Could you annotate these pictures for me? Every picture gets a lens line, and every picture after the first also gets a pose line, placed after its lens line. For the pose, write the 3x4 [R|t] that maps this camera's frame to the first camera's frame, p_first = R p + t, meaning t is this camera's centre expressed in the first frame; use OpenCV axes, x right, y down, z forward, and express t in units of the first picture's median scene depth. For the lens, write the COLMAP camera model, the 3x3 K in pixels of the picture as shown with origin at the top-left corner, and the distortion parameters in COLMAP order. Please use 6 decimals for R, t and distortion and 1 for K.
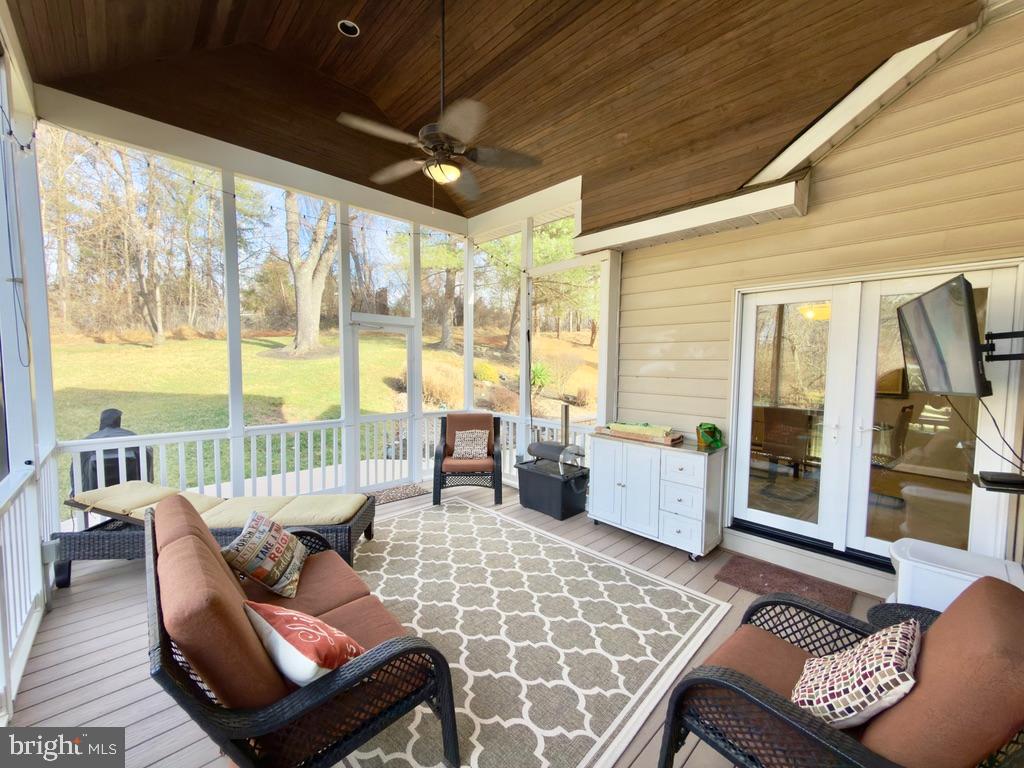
lens RADIAL K [[408.3, 0, 513.4], [0, 408.3, 384.9], [0, 0, 1]] dist [0.001082, 0.000077]
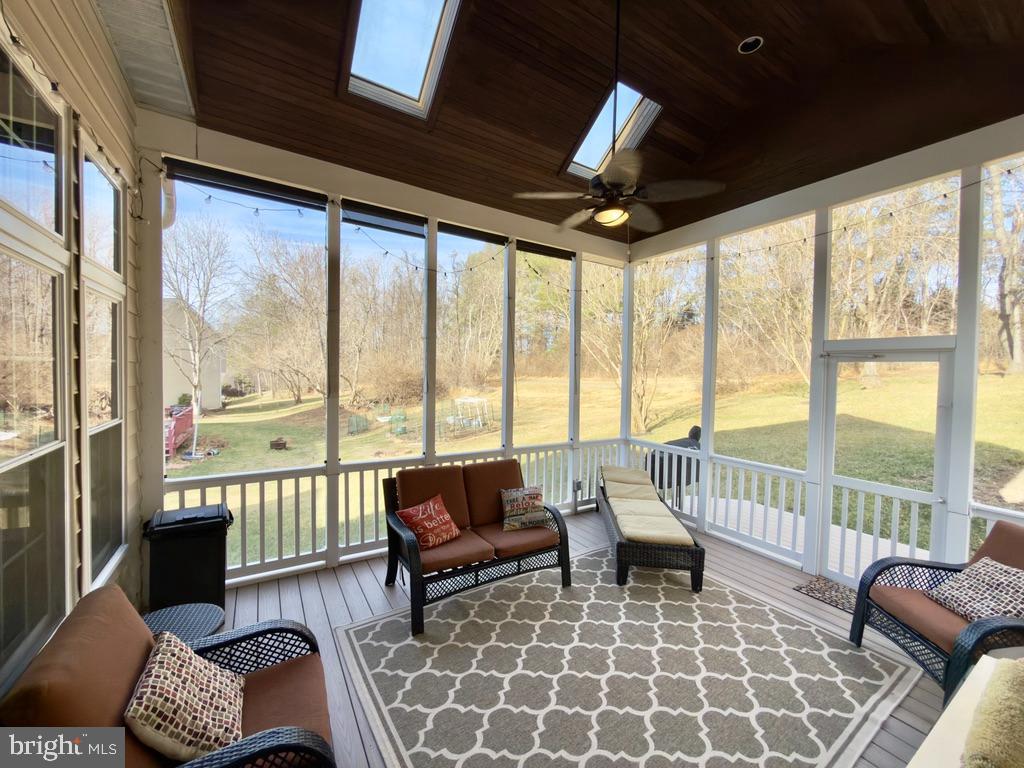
lens RADIAL K [[408.3, 0, 513.4], [0, 408.3, 384.9], [0, 0, 1]] dist [0.001082, 0.000077]
pose [[-0.204449, 0.010005, -0.978826, 0.864526], [-0.080647, 0.996376, 0.027029, -0.114543], [0.975549, 0.084465, -0.202901, 1.000361]]
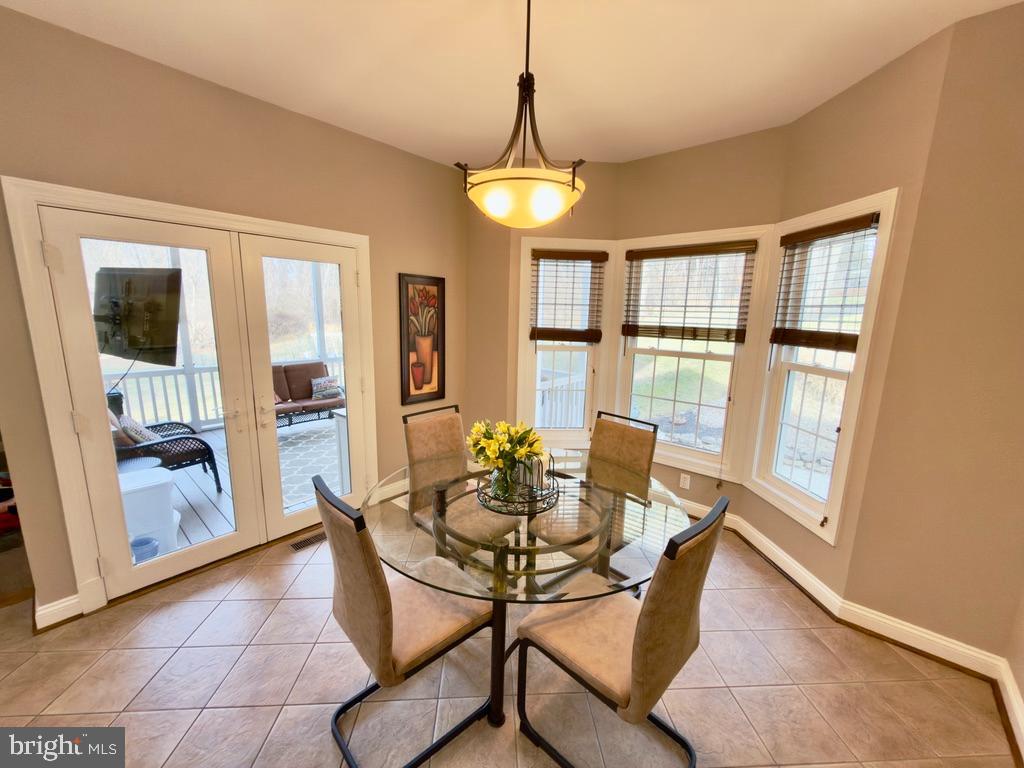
lens RADIAL K [[408.3, 0, 513.4], [0, 408.3, 384.9], [0, 0, 1]] dist [0.001082, 0.000077]
pose [[0.078167, 0.170382, -0.982273, 1.858179], [-0.079553, 0.983212, 0.164214, -0.151367], [0.993761, 0.065307, 0.090409, 1.627407]]
